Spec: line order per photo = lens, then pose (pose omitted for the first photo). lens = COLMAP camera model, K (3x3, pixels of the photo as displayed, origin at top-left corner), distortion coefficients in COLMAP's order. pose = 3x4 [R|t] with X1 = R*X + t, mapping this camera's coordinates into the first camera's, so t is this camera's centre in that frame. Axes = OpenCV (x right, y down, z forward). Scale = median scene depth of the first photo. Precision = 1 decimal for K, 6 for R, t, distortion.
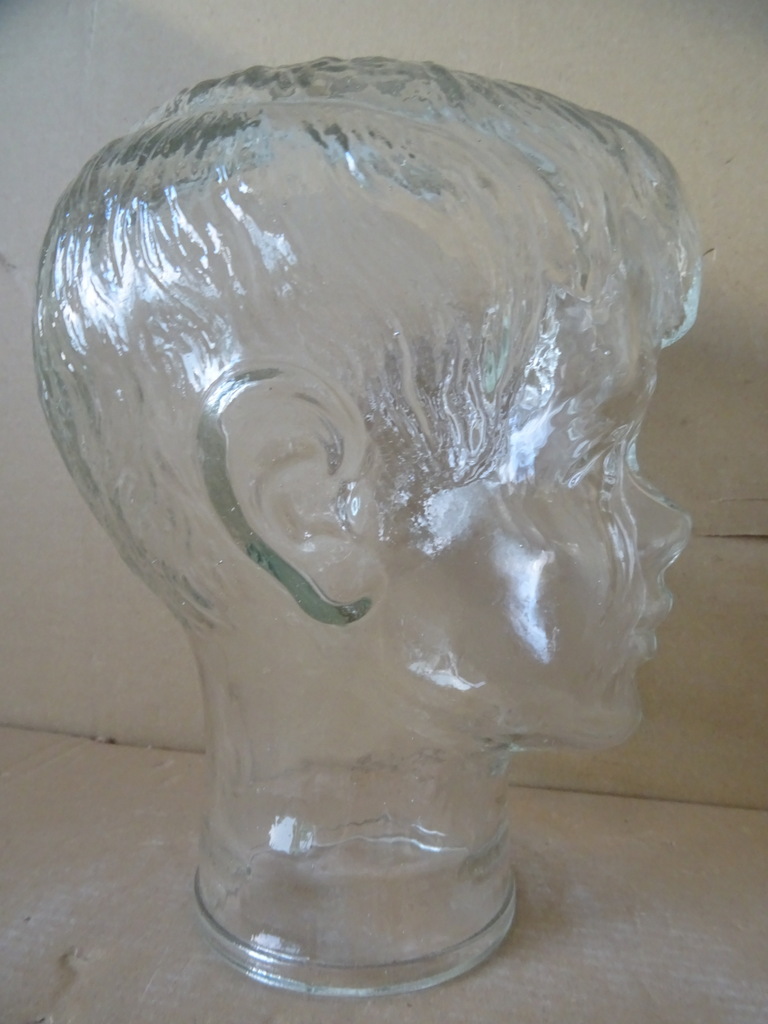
lens RADIAL K [[734.4, 0, 385.2], [0, 734.4, 513.1], [0, 0, 1]] dist [0.002221, -0.027281]
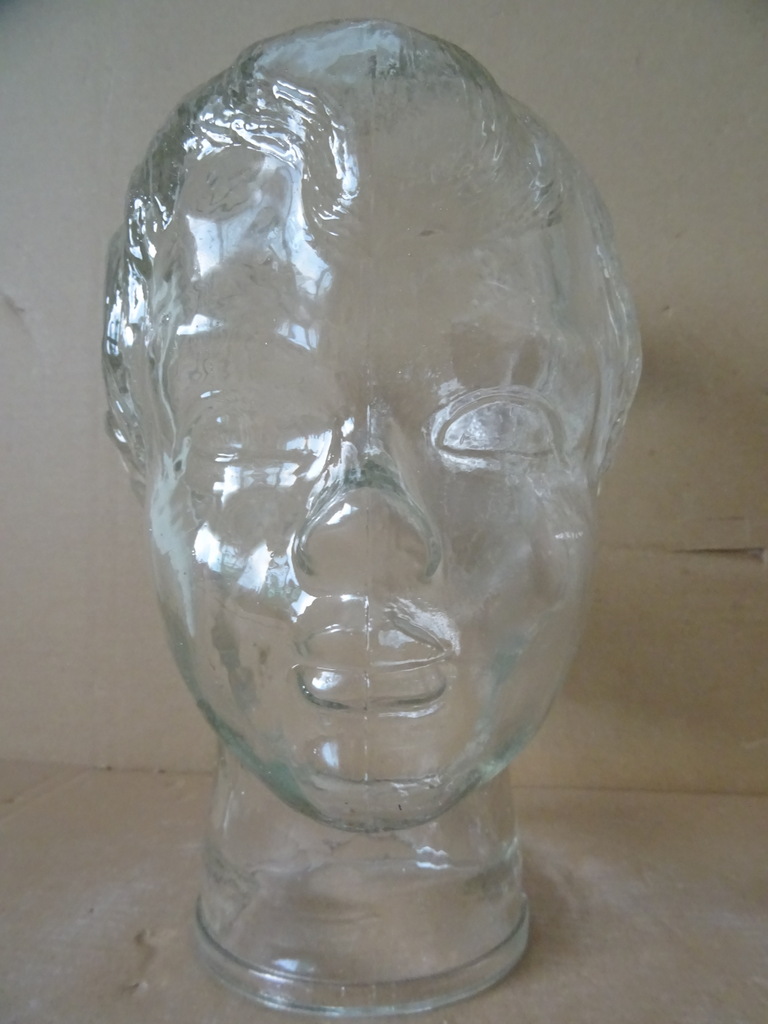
lens RADIAL K [[734.4, 0, 388.3], [0, 734.4, 510.6], [0, 0, 1]] dist [0.002221, -0.027281]
pose [[0.994699, -0.005793, 0.102668, -0.153782], [0.014285, 0.996515, -0.082177, 0.069461], [-0.101834, 0.083208, 0.991315, -0.119403]]
